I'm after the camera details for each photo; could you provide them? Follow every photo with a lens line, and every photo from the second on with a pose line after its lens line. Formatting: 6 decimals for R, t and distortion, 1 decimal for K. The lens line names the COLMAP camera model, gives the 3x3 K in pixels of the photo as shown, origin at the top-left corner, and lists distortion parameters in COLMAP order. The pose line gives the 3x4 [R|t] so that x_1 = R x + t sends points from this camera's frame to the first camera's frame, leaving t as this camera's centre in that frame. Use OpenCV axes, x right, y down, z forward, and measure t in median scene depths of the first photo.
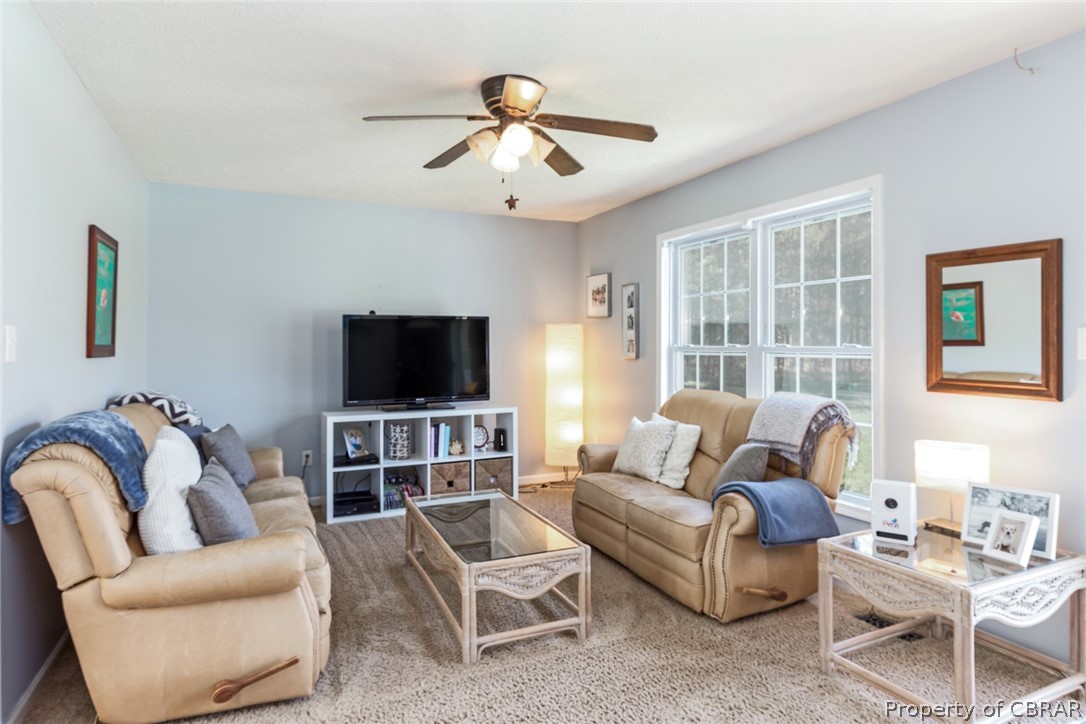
lens RADIAL K [[621.8, 0, 556.6], [0, 621.8, 336.2], [0, 0, 1]] dist [0.013403, -0.000655]
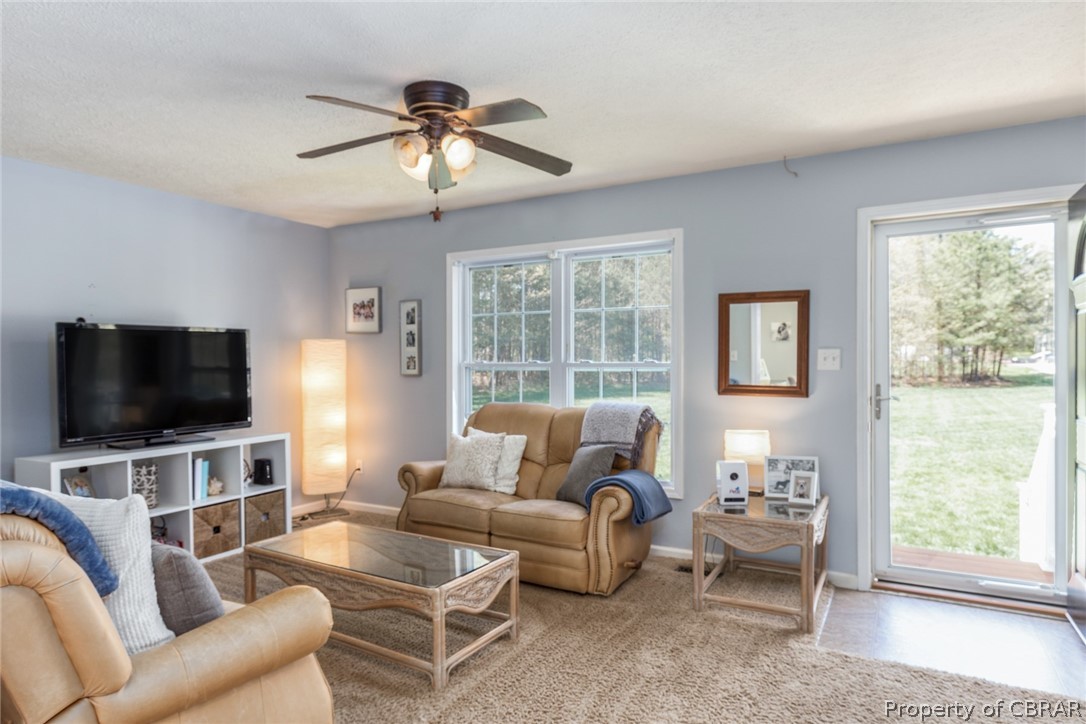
lens RADIAL K [[621.8, 0, 571.0], [0, 621.8, 371.0], [0, 0, 1]] dist [0.013403, -0.000655]
pose [[0.815969, -0.013016, 0.577949, -0.403808], [-0.003548, 0.999615, 0.027522, 0.000333], [-0.578084, -0.024508, 0.815609, 0.075316]]
